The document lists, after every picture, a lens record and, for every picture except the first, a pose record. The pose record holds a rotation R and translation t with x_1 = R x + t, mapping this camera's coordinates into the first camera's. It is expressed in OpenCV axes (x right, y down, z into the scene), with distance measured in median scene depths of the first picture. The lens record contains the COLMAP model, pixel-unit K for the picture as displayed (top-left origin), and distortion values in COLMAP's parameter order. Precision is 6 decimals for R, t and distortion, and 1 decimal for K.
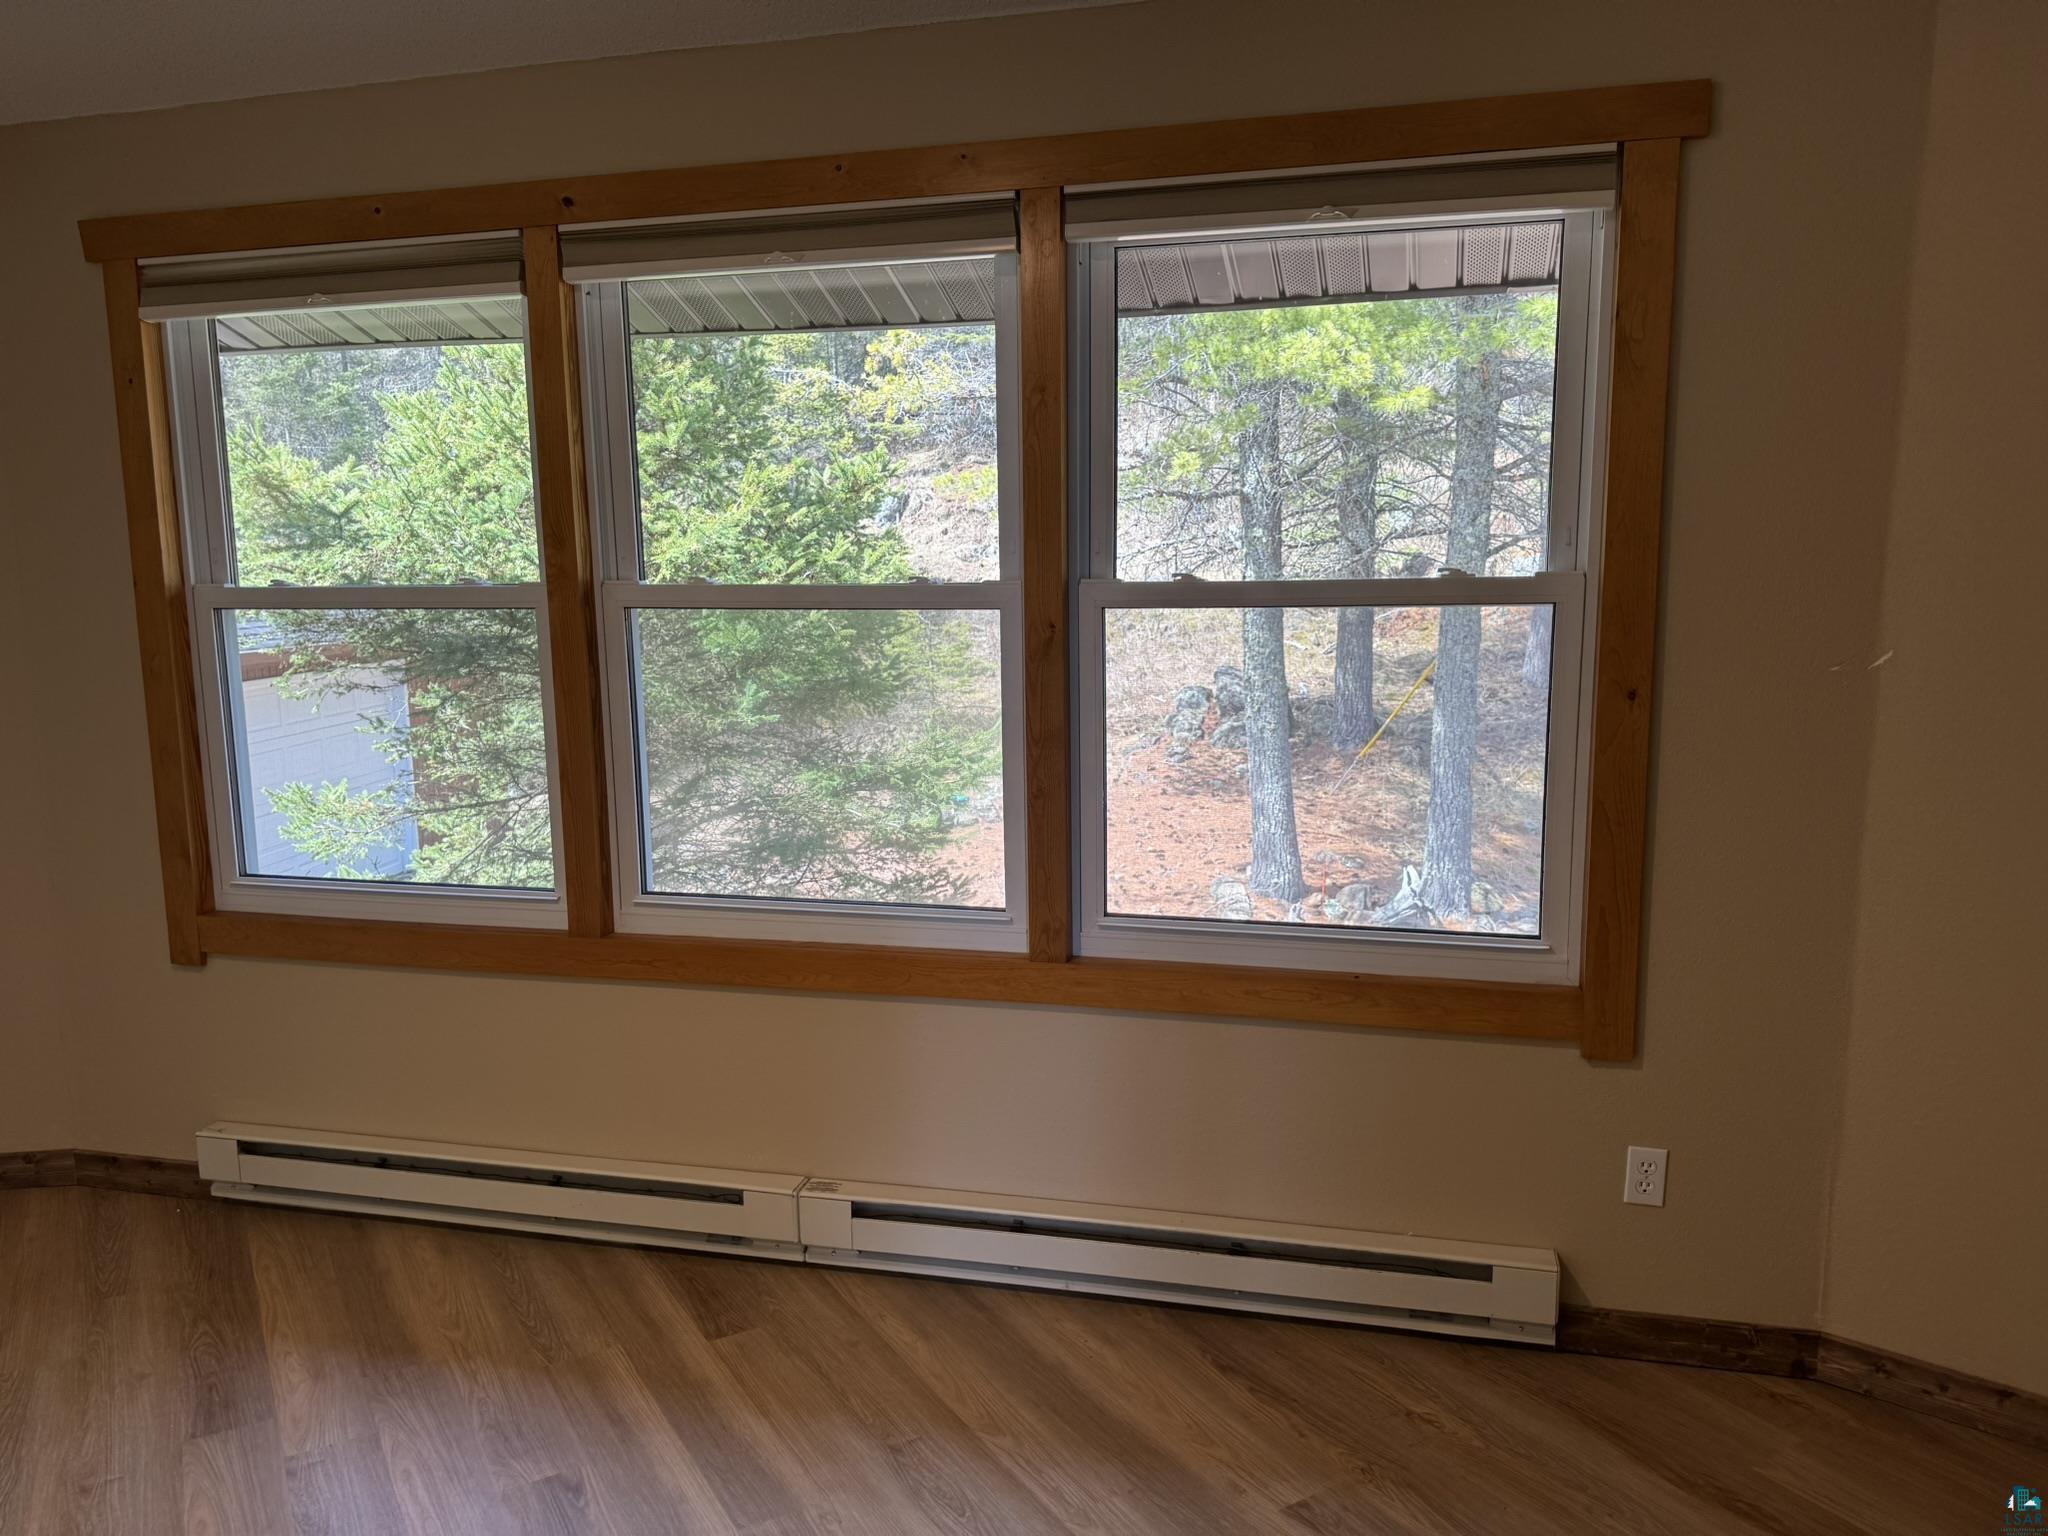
lens RADIAL K [[1445.9, 0, 1021.3], [0, 1445.9, 780.1], [0, 0, 1]] dist [0.036304, -0.042646]
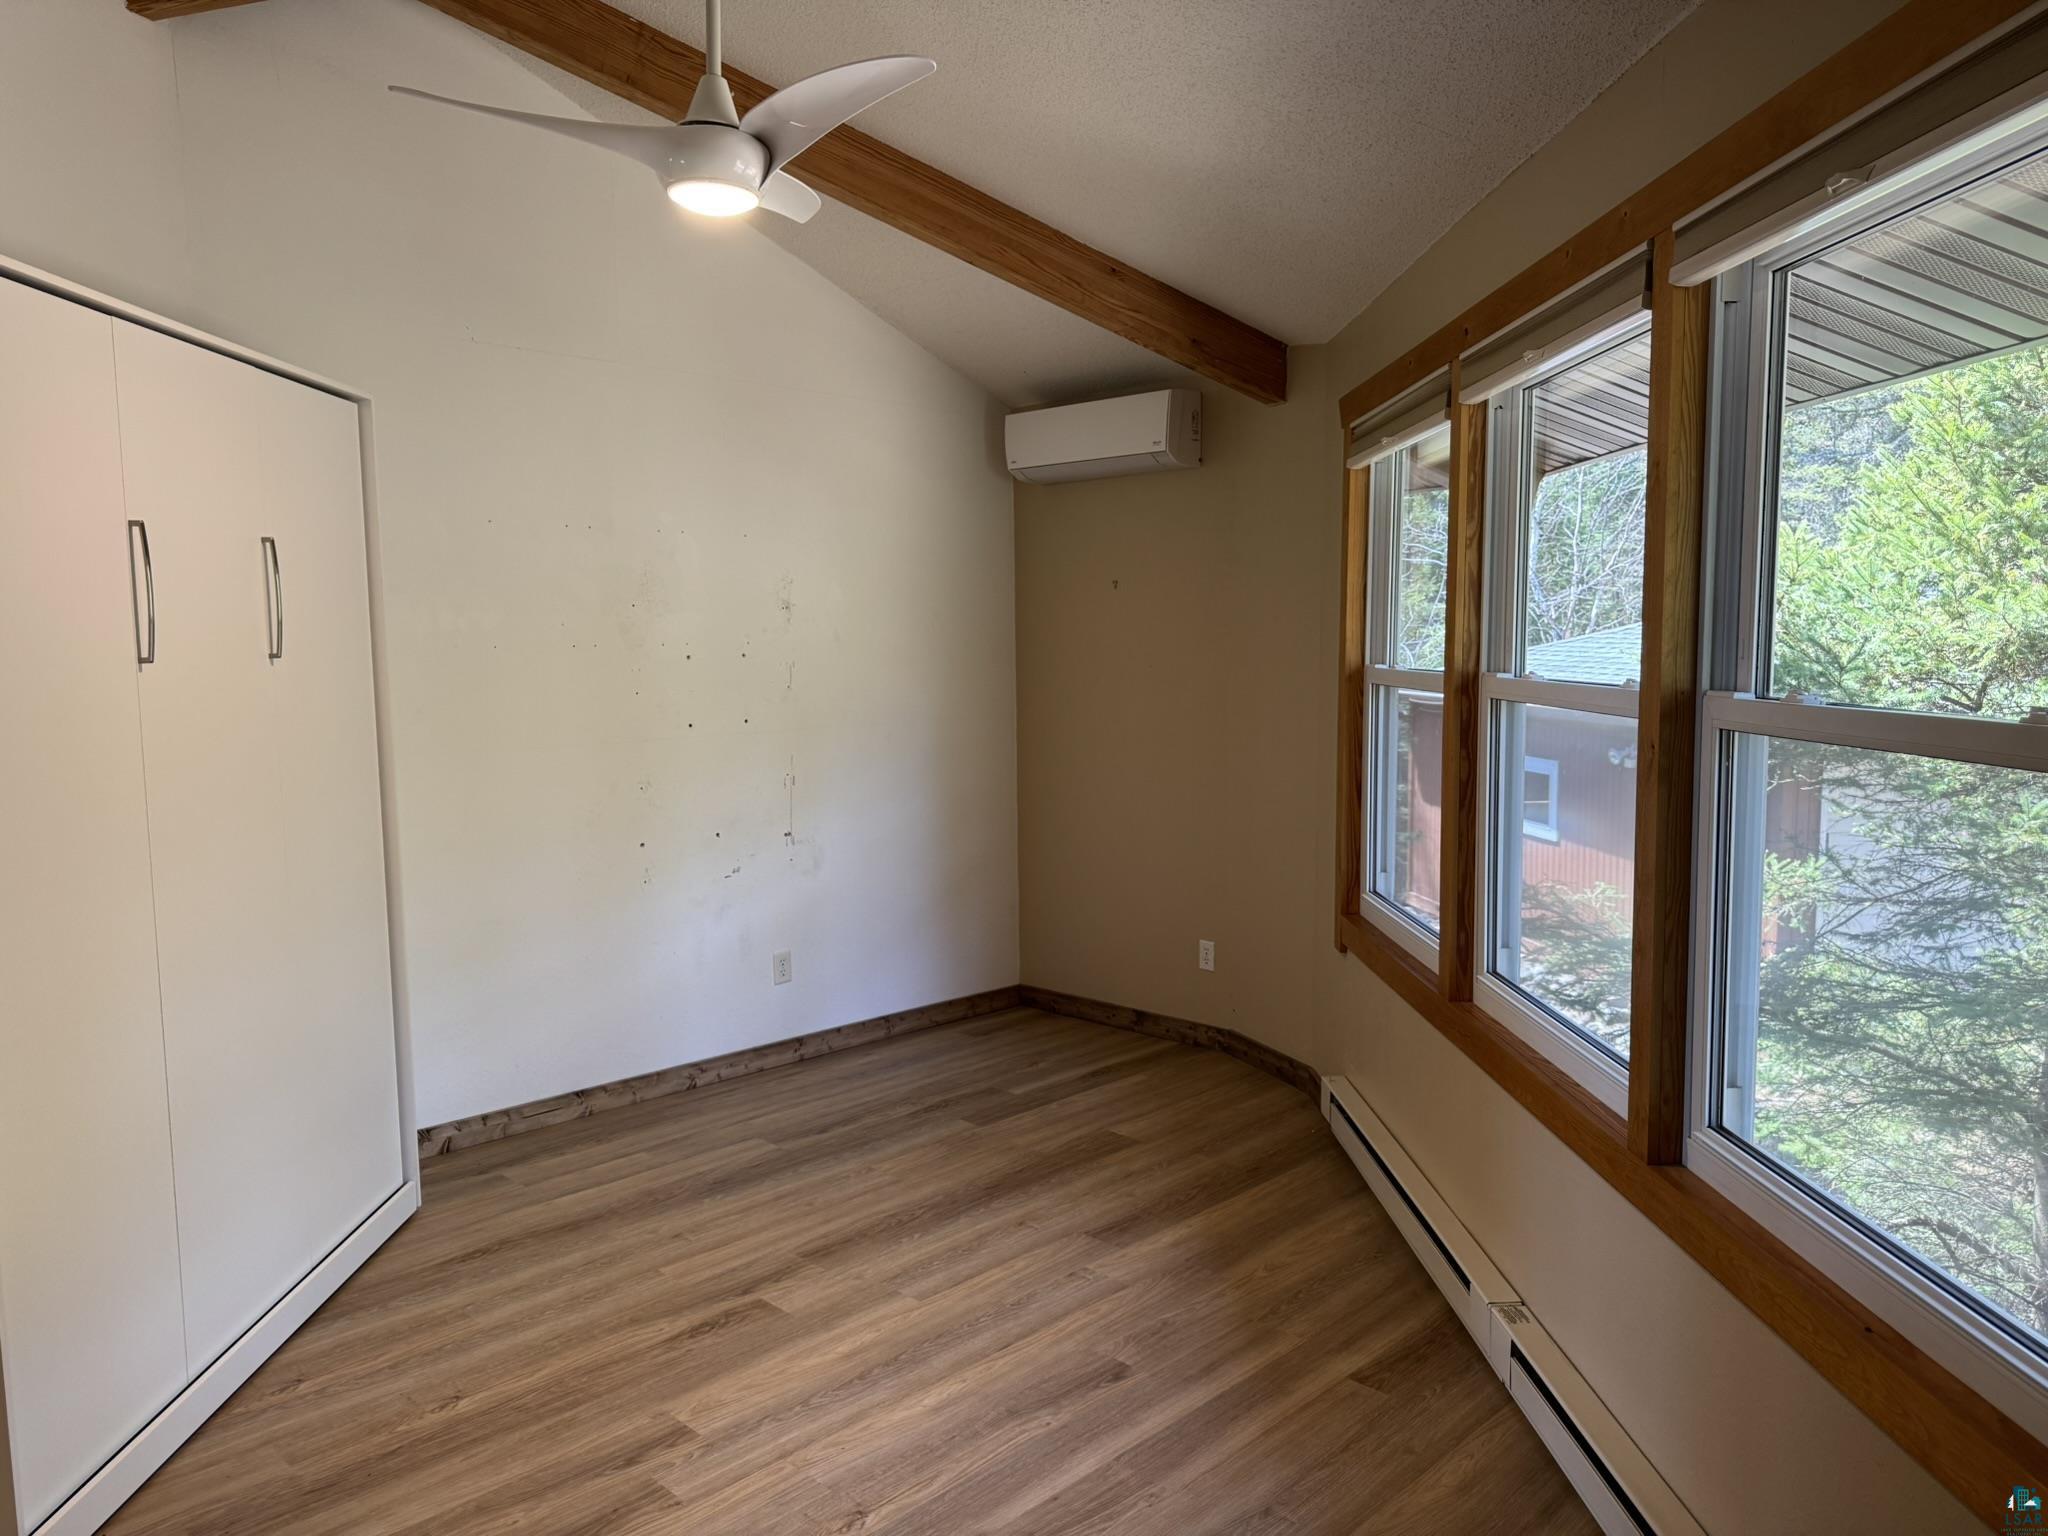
lens RADIAL K [[1445.9, 0, 1021.9], [0, 1445.9, 776.5], [0, 0, 1]] dist [0.036304, -0.042646]
pose [[0.276745, 0.111905, -0.954405, 0.697528], [-0.140152, 0.987276, 0.075120, -0.102492], [0.950668, 0.112973, 0.288907, 0.405436]]
